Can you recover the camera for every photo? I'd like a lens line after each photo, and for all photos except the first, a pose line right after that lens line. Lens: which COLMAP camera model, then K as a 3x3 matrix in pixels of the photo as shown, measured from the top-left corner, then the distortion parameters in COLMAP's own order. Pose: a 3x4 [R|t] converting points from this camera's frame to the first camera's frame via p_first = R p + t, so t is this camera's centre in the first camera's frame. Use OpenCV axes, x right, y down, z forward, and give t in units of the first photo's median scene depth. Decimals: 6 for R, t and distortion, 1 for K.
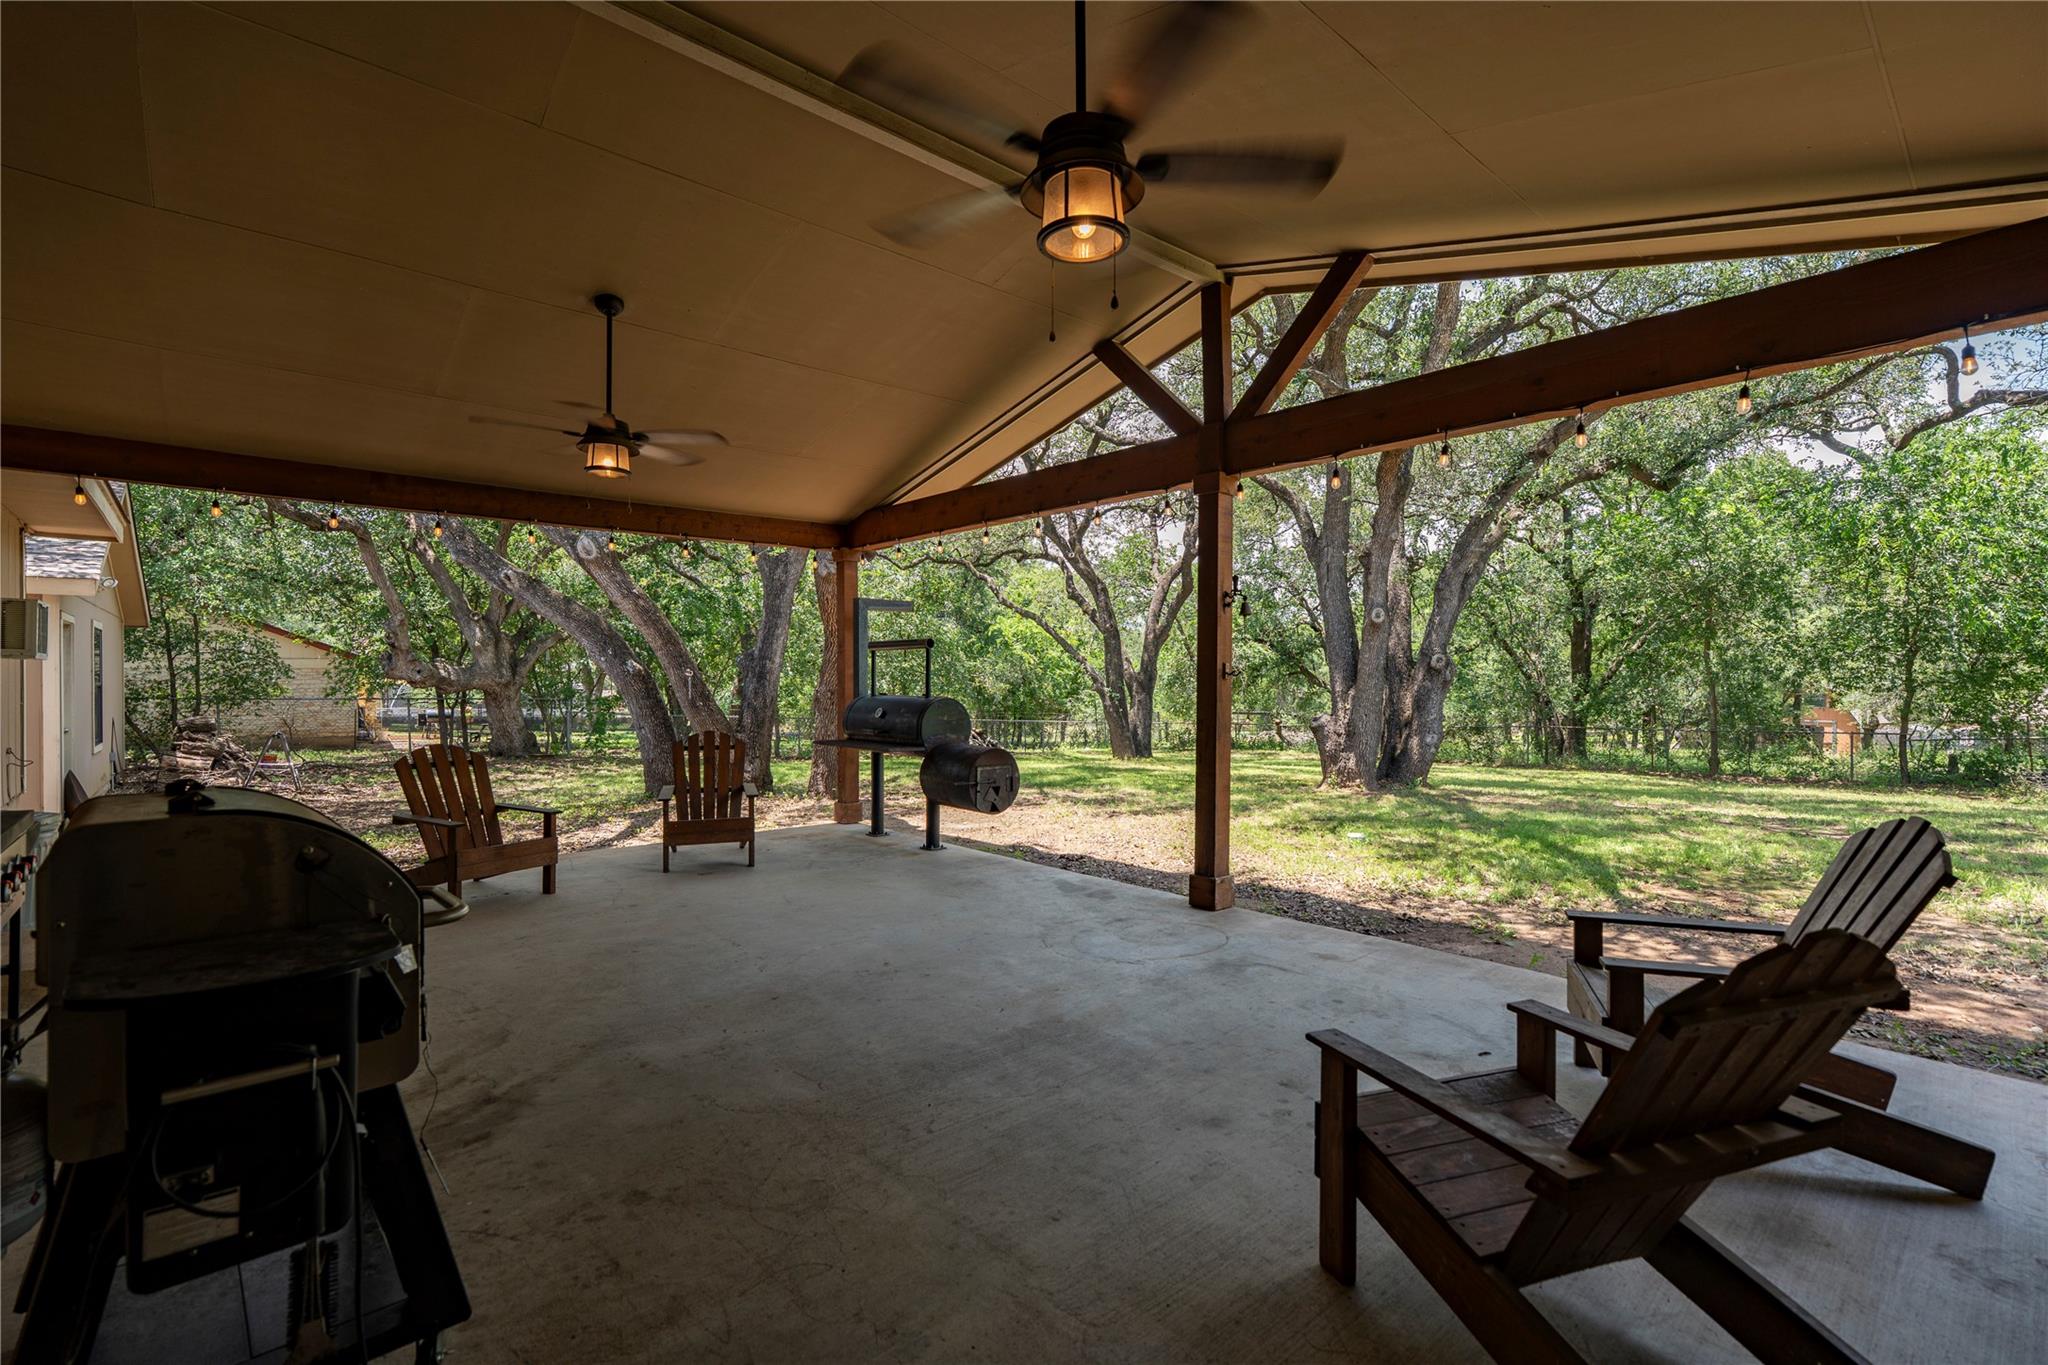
lens RADIAL K [[909.8, 0, 1019.4], [0, 909.8, 683.7], [0, 0, 1]] dist [-0.011161, 0.000179]
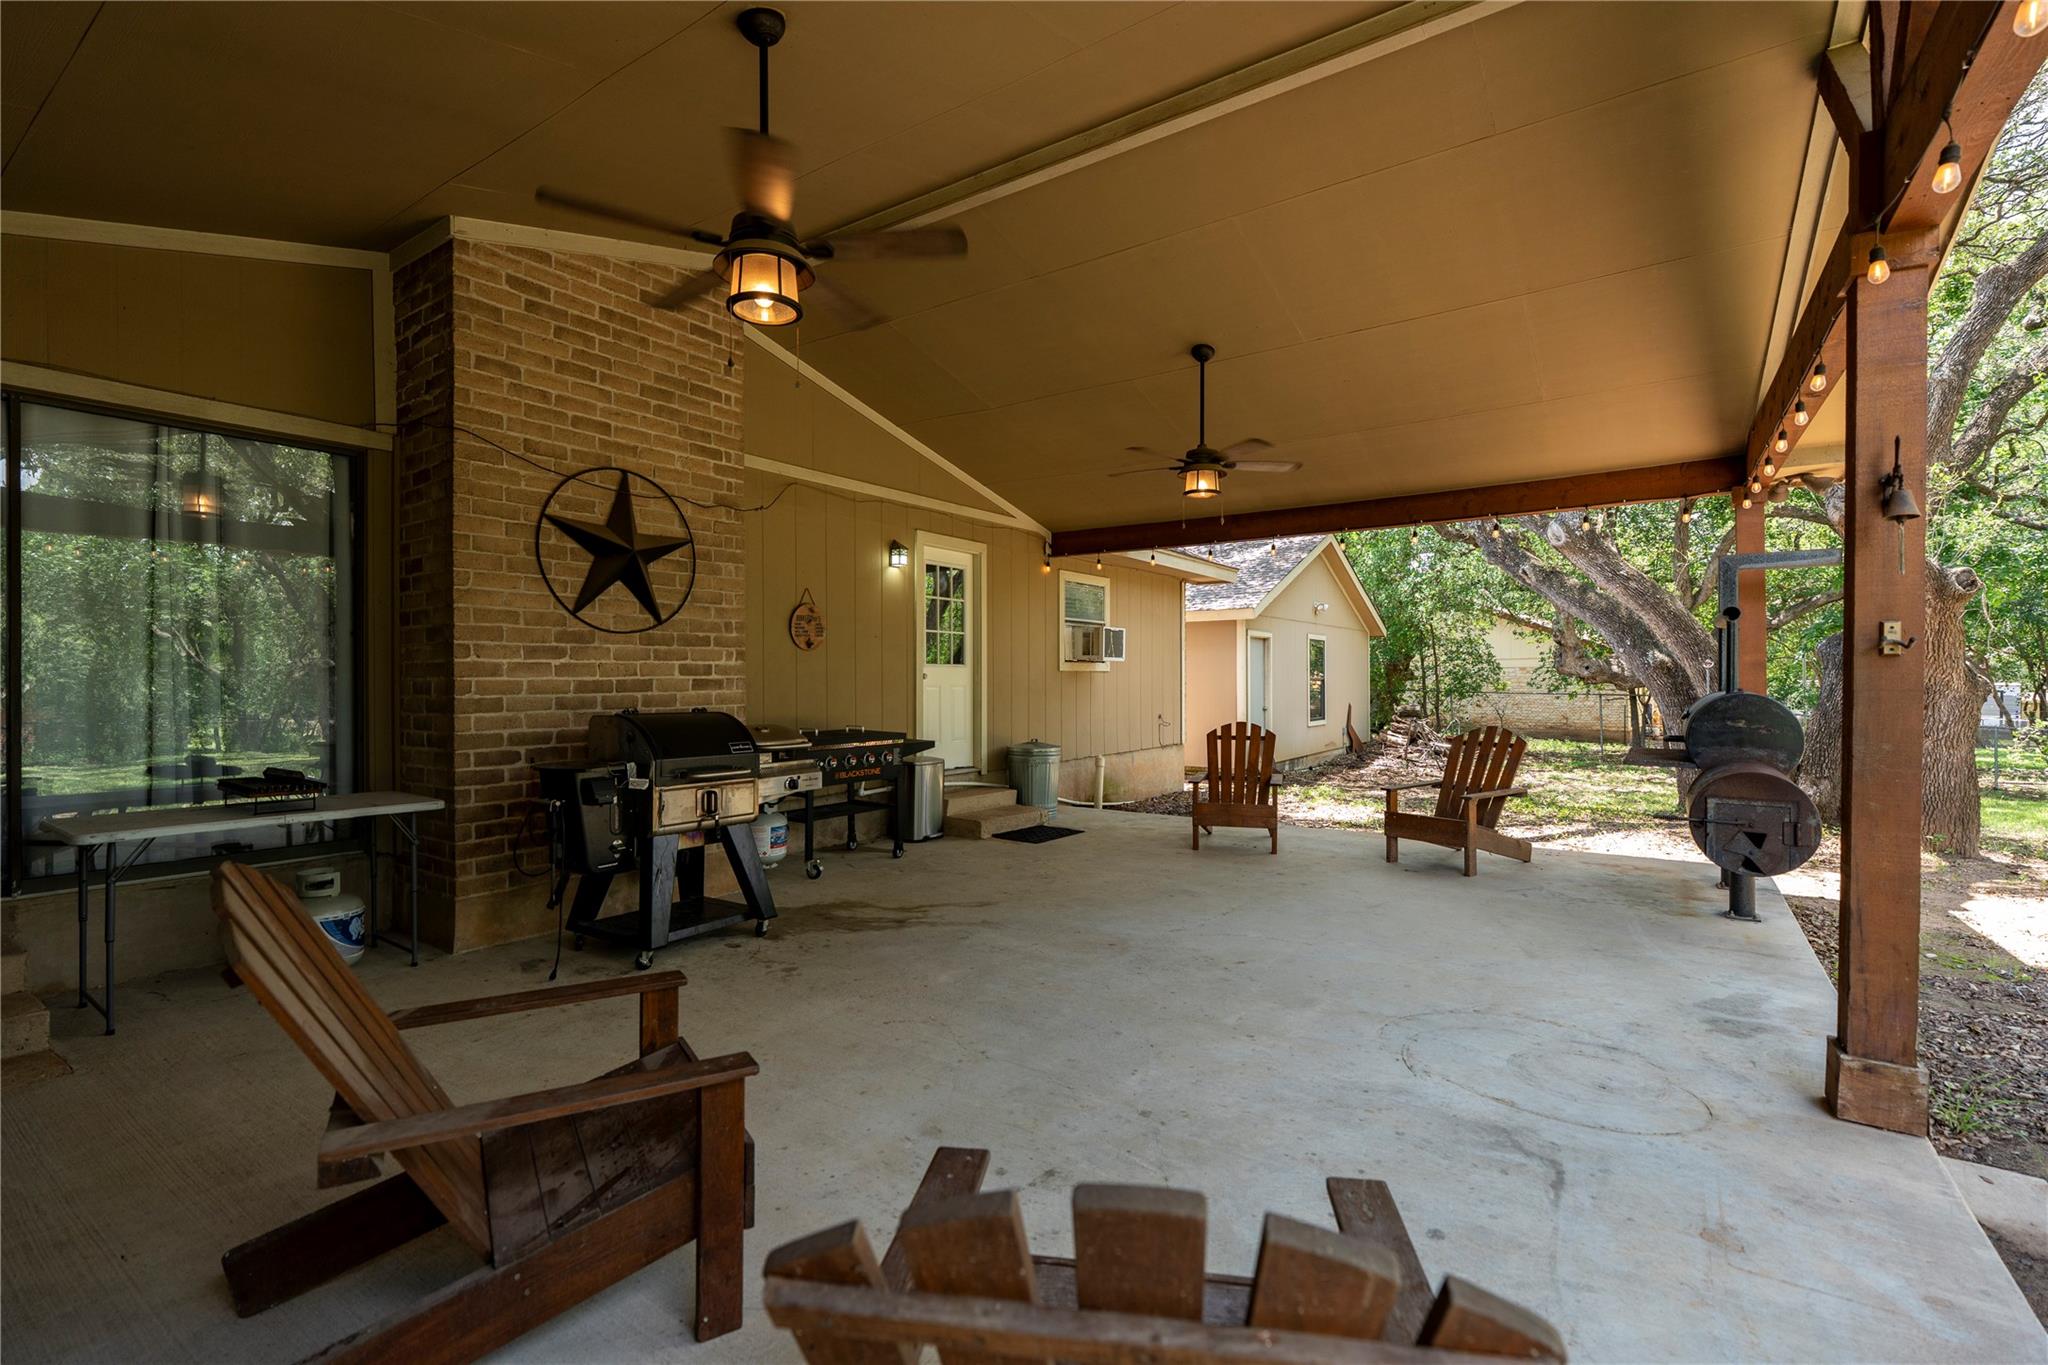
lens RADIAL K [[910.1, 0, 1024.0], [0, 910.1, 682.5], [0, 0, 1]] dist [0.000971, 0.000341]
pose [[0.247523, 0.004515, -0.968872, 0.723547], [-0.004505, 0.999984, 0.003509, 0.011510], [0.968872, 0.003496, 0.247539, 0.540462]]
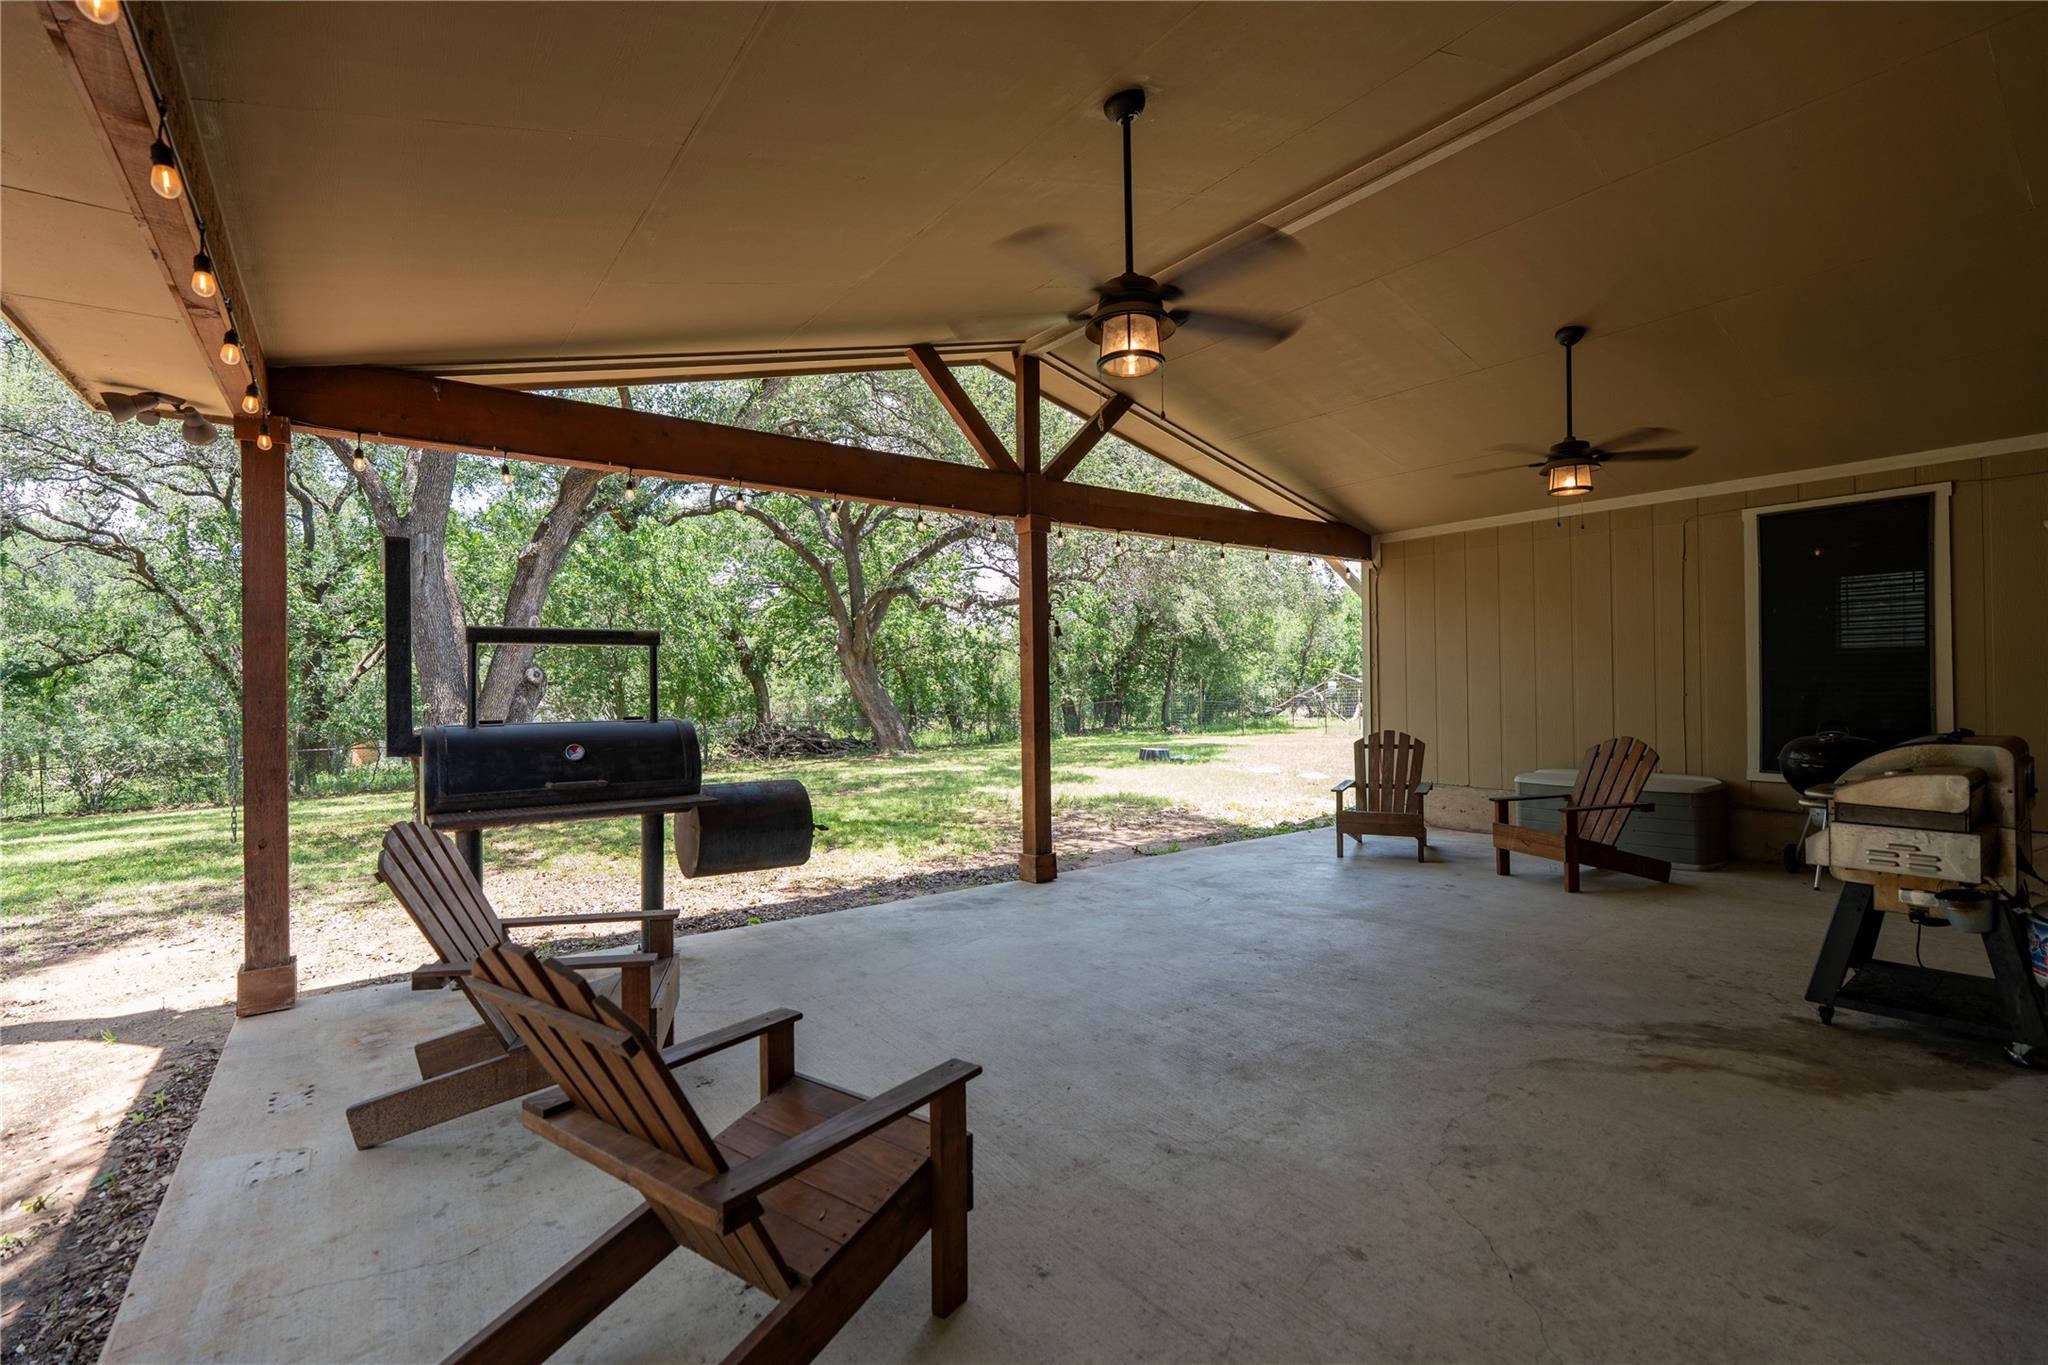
lens RADIAL K [[909.8, 0, 1019.4], [0, 909.8, 683.7], [0, 0, 1]] dist [-0.011161, 0.000179]
pose [[0.092840, 0.006180, 0.995662, -1.235935], [0.018215, 0.999803, -0.007904, -0.004896], [-0.995514, 0.018870, 0.092710, 1.148944]]
